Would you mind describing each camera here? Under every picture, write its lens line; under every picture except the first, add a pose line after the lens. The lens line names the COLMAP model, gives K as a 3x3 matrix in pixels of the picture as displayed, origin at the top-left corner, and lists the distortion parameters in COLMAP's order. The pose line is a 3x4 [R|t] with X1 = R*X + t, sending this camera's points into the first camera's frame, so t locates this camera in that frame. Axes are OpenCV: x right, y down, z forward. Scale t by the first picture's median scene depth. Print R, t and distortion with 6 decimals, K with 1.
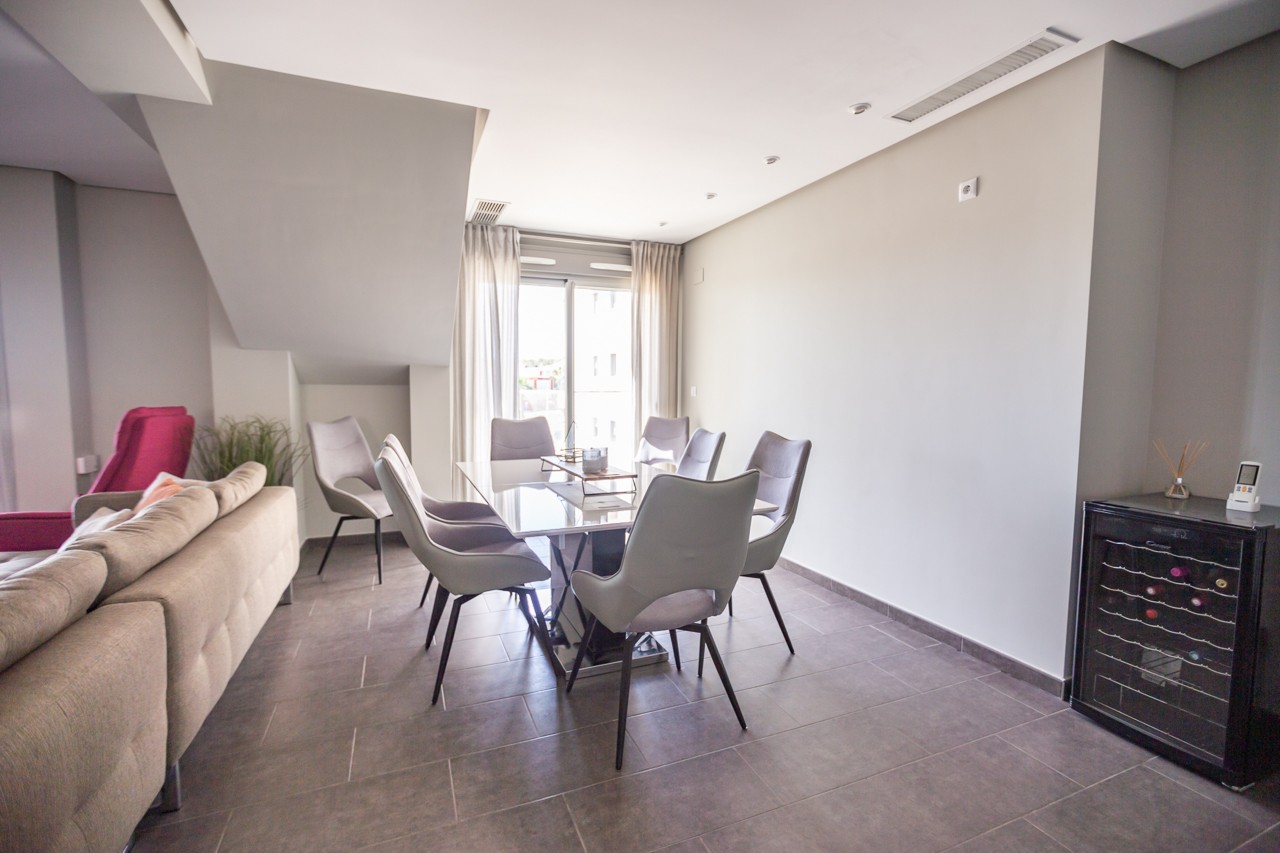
lens RADIAL K [[579.9, 0, 644.2], [0, 579.9, 429.6], [0, 0, 1]] dist [-0.033441, 0.015857]
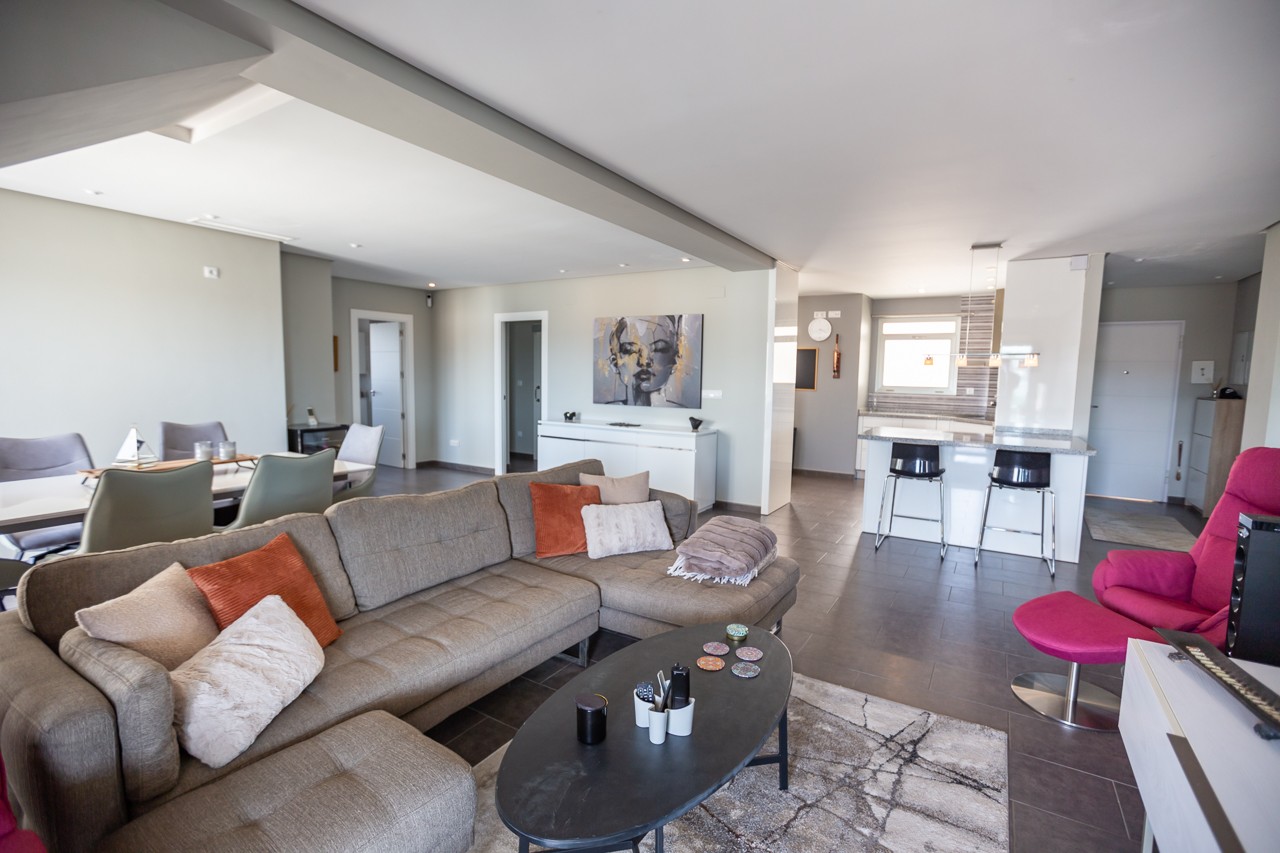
lens RADIAL K [[579.9, 0, 643.9], [0, 579.9, 429.1], [0, 0, 1]] dist [-0.033441, 0.015857]
pose [[-0.579735, -0.096917, 0.809021, -1.222586], [0.043290, 0.987835, 0.149359, -0.106208], [-0.813655, 0.121611, -0.568486, 0.707821]]
